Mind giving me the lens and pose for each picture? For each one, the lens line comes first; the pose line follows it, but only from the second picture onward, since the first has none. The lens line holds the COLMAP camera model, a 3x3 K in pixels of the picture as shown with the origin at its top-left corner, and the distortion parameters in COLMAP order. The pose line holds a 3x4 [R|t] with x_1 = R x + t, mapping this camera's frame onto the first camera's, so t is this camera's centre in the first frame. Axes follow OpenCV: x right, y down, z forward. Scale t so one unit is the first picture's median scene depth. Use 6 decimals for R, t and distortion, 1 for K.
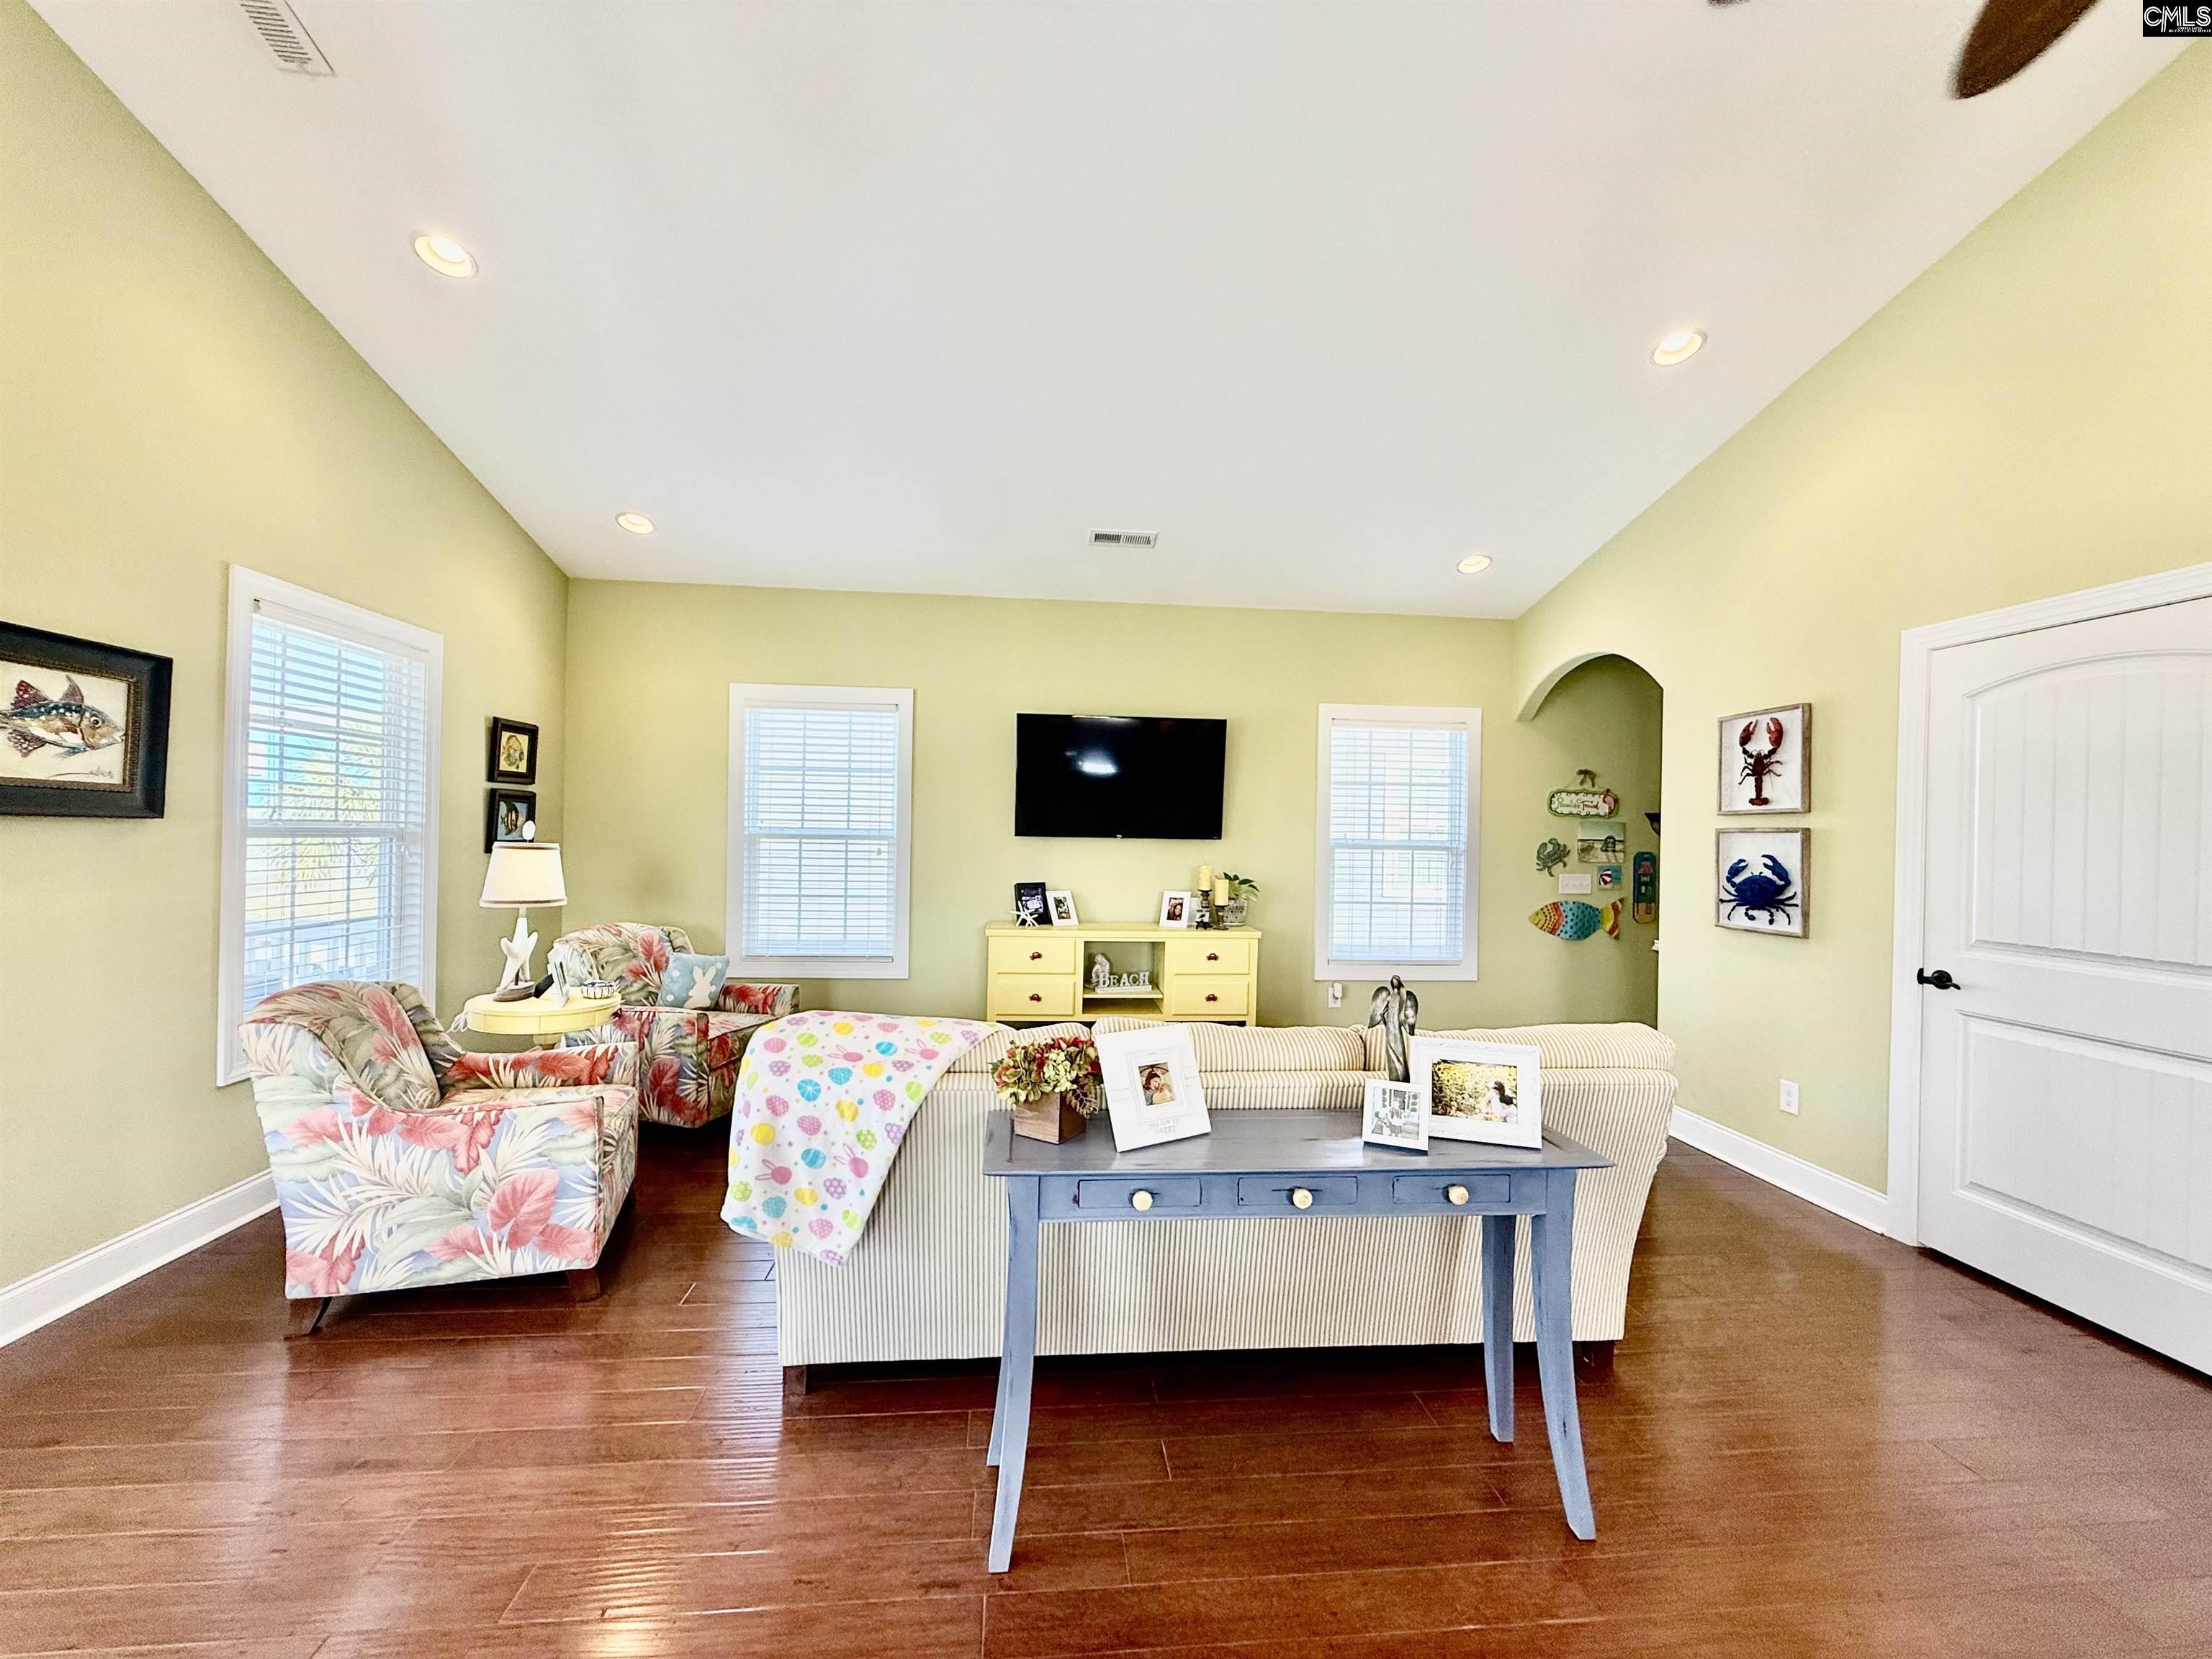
lens RADIAL K [[877.6, 0, 1101.9], [0, 877.6, 834.2], [0, 0, 1]] dist [0.000108, -0.000154]
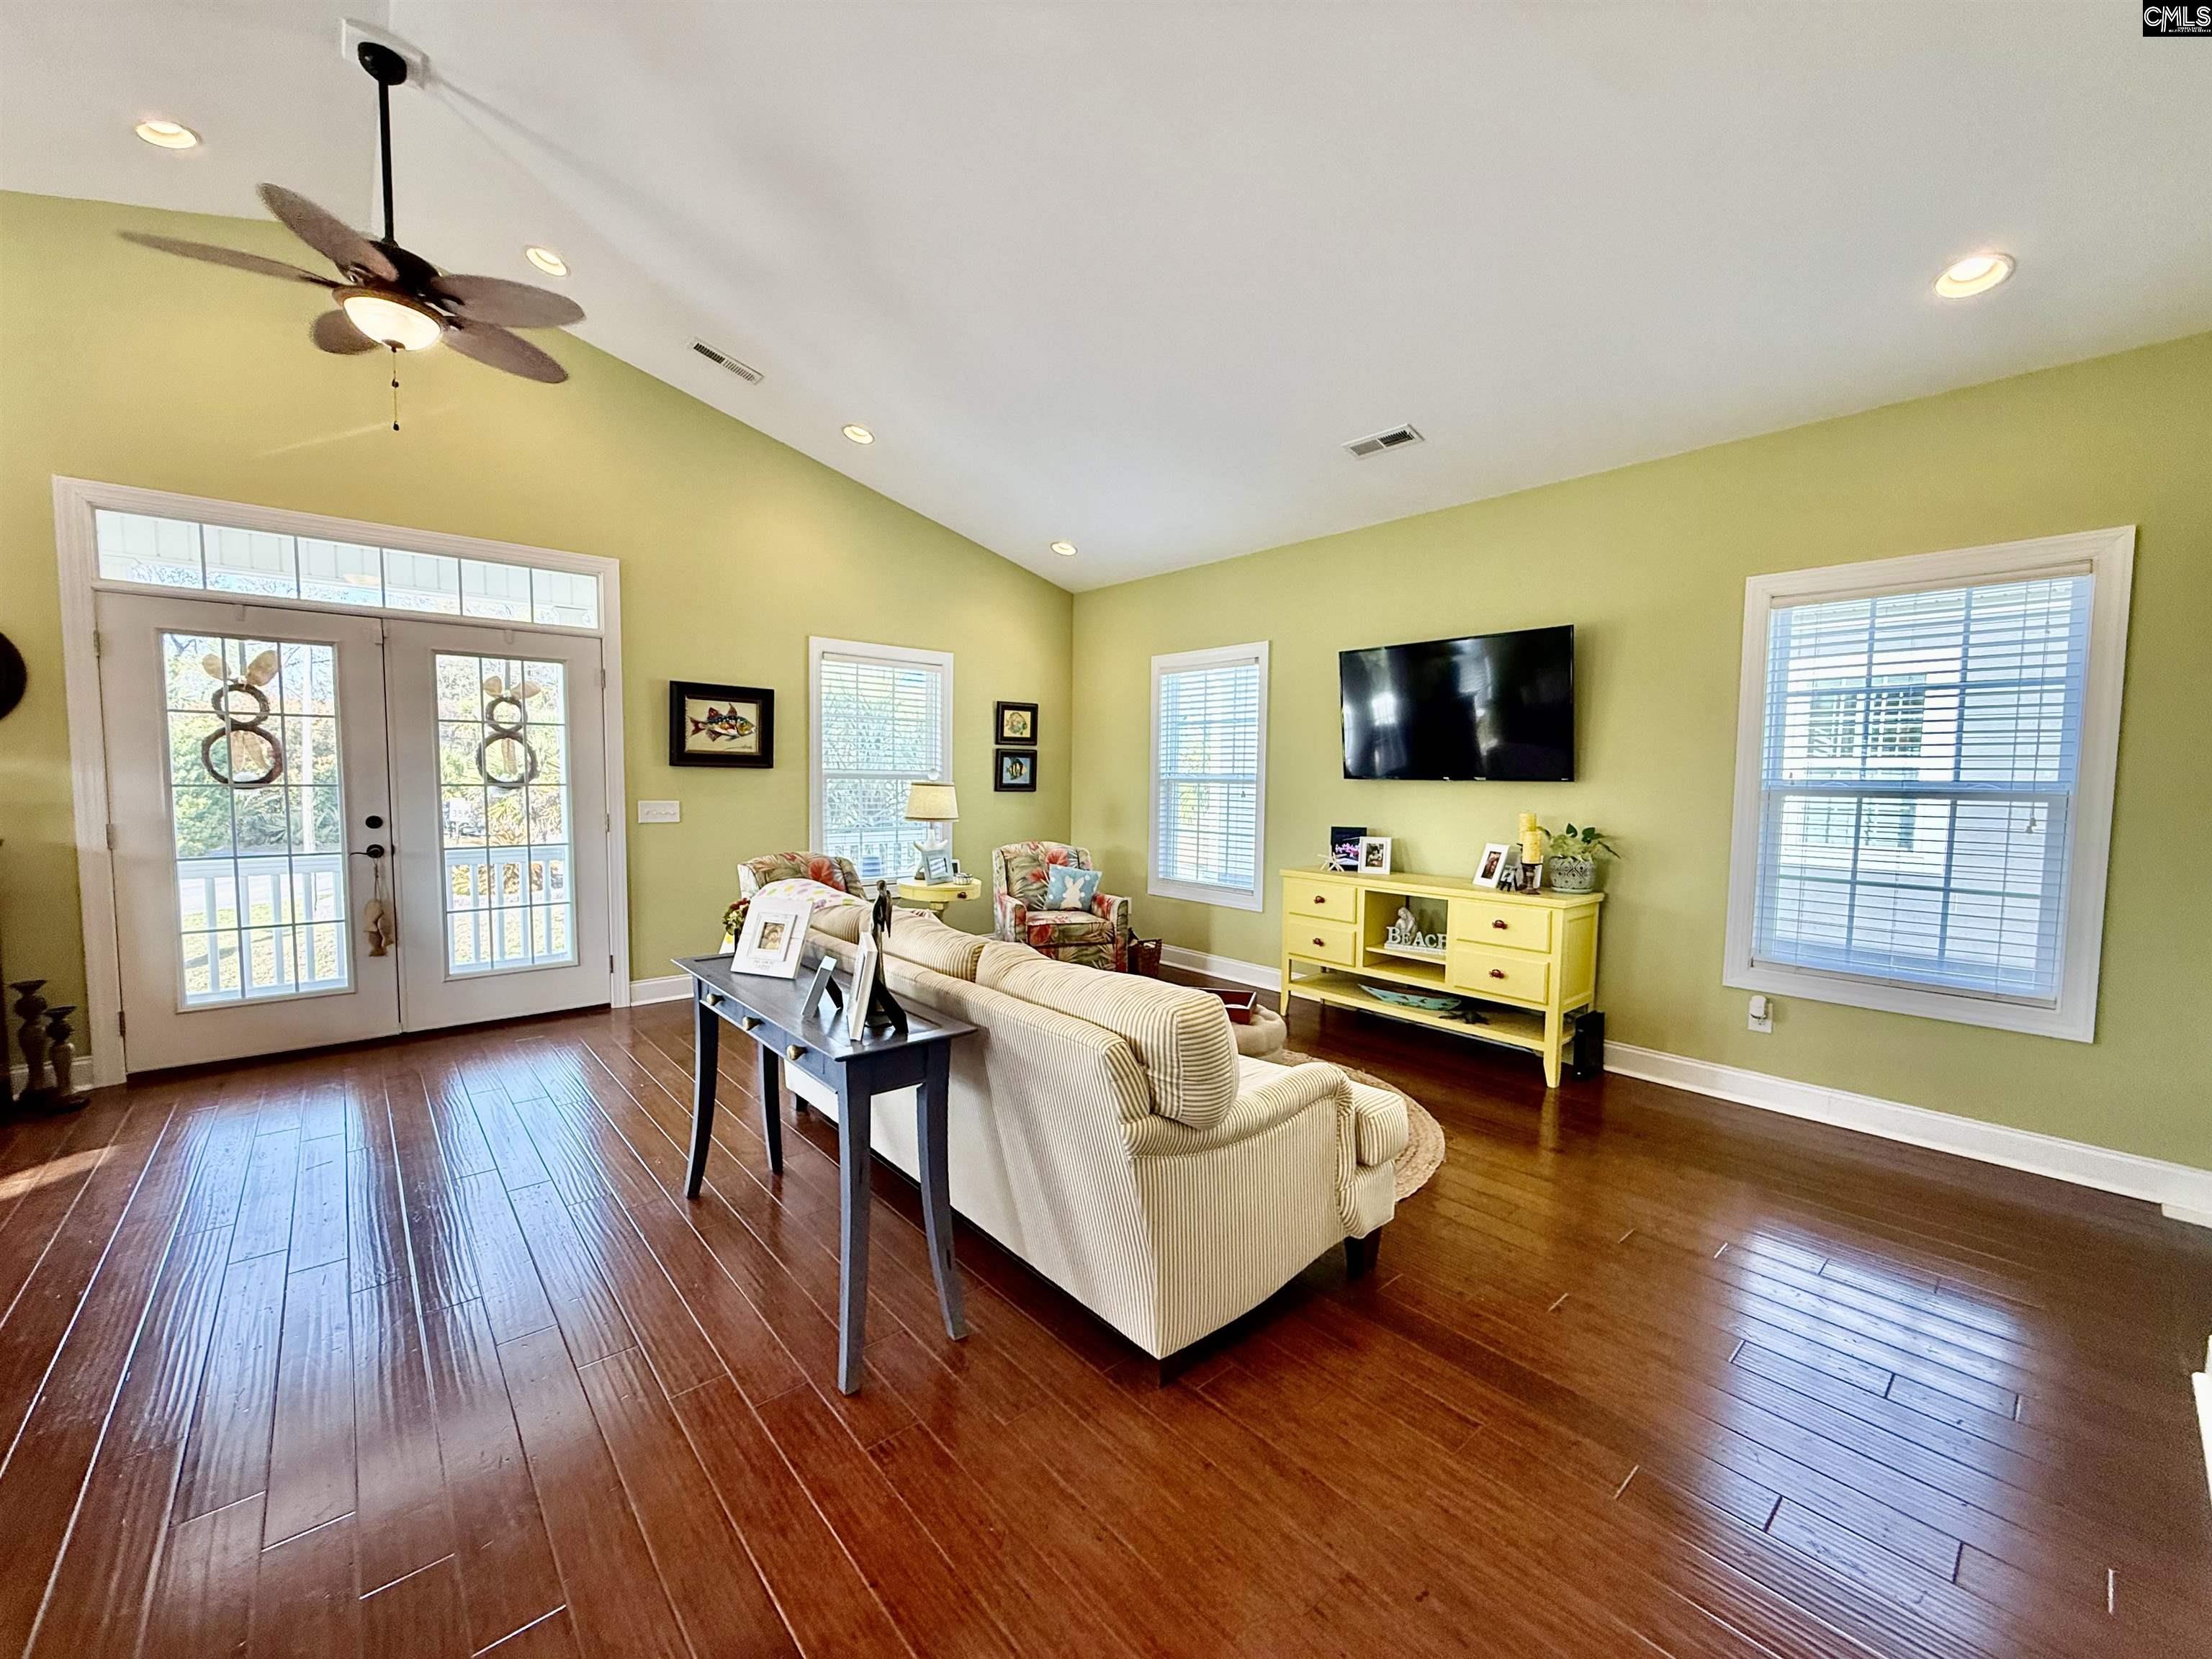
lens RADIAL K [[877.6, 0, 1099.8], [0, 877.6, 831.4], [0, 0, 1]] dist [0.000108, -0.000154]
pose [[0.581143, 0.040029, -0.812816, 0.722034], [-0.003592, 0.998906, 0.046625, 0.021341], [0.813793, -0.024176, 0.580651, 0.288512]]
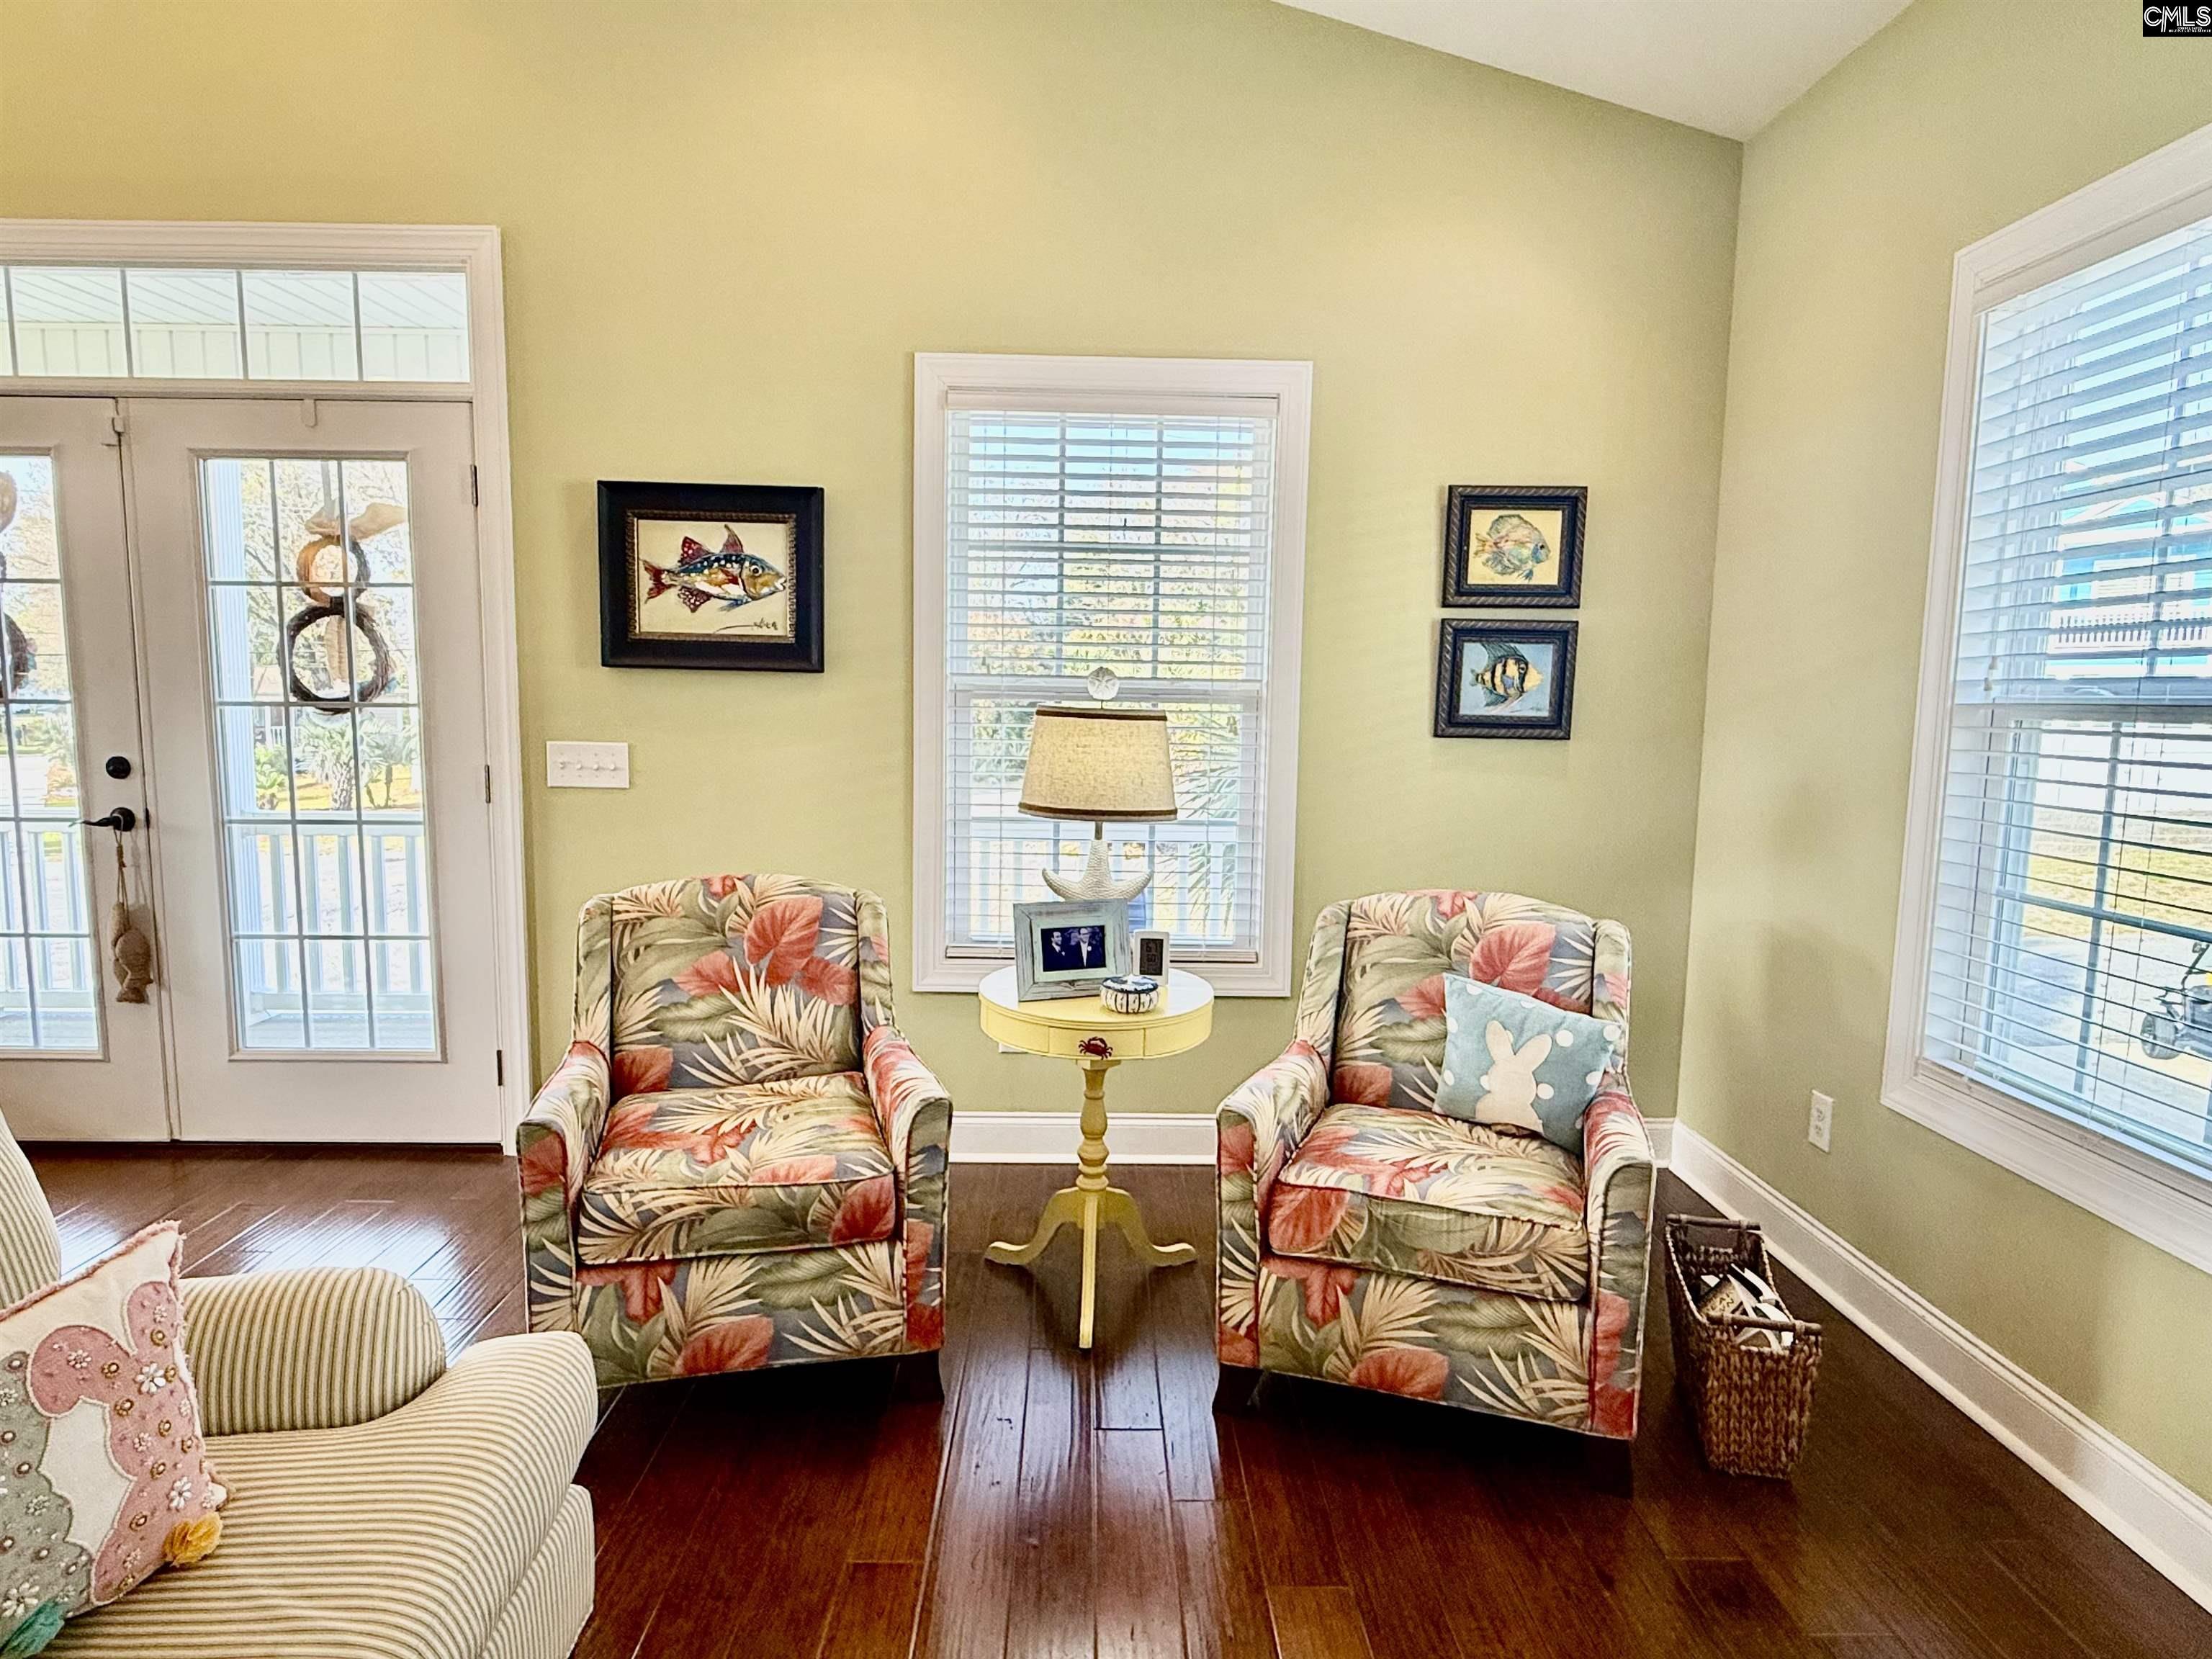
lens RADIAL K [[1269.5, 0, 1102.2], [0, 1269.5, 843.2], [0, 0, 1]] dist [0.001477, -0.000331]
pose [[-0.083348, 0.096094, -0.991877, 0.141466], [-0.019997, 0.994978, 0.098075, 0.015422], [0.996320, 0.028009, -0.081008, 0.951620]]
